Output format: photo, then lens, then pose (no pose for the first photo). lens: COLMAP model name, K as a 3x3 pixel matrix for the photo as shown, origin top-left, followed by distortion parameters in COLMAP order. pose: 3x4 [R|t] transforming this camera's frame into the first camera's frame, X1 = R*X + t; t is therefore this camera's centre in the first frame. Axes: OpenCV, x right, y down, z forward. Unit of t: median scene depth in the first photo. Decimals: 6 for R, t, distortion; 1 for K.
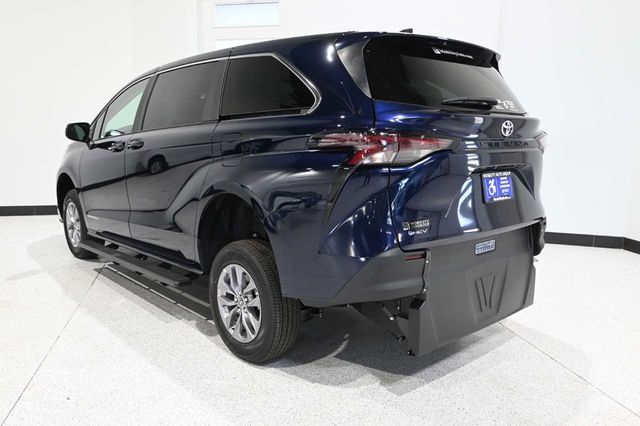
lens RADIAL K [[515.6, 0, 320.0], [0, 515.6, 213.0], [0, 0, 1]] dist [0.006503, 0.001742]
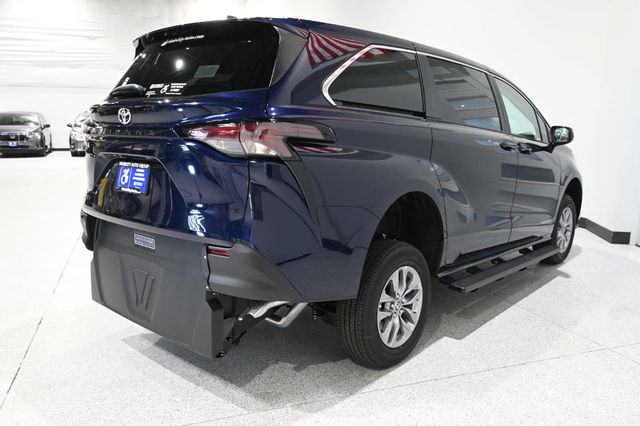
lens RADIAL K [[515.6, 0, 320.0], [0, 515.6, 213.0], [0, 0, 1]] dist [0.006503, 0.001742]
pose [[0.100737, 0.140531, -0.984938, 1.302486], [-0.170627, 0.977747, 0.122054, -0.159727], [0.980173, 0.155762, 0.122474, 1.210058]]
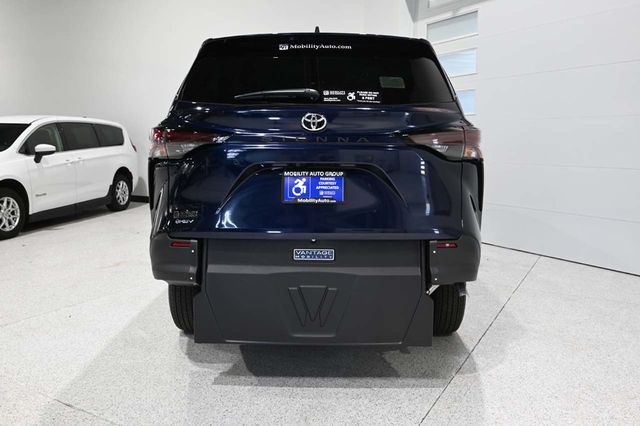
lens RADIAL K [[515.6, 0, 320.0], [0, 515.6, 213.0], [0, 0, 1]] dist [0.006503, 0.001742]
pose [[0.728992, 0.070255, -0.680908, 0.949561], [-0.104168, 0.994520, -0.008911, 0.000164], [0.676550, 0.077425, 0.732315, 0.347248]]
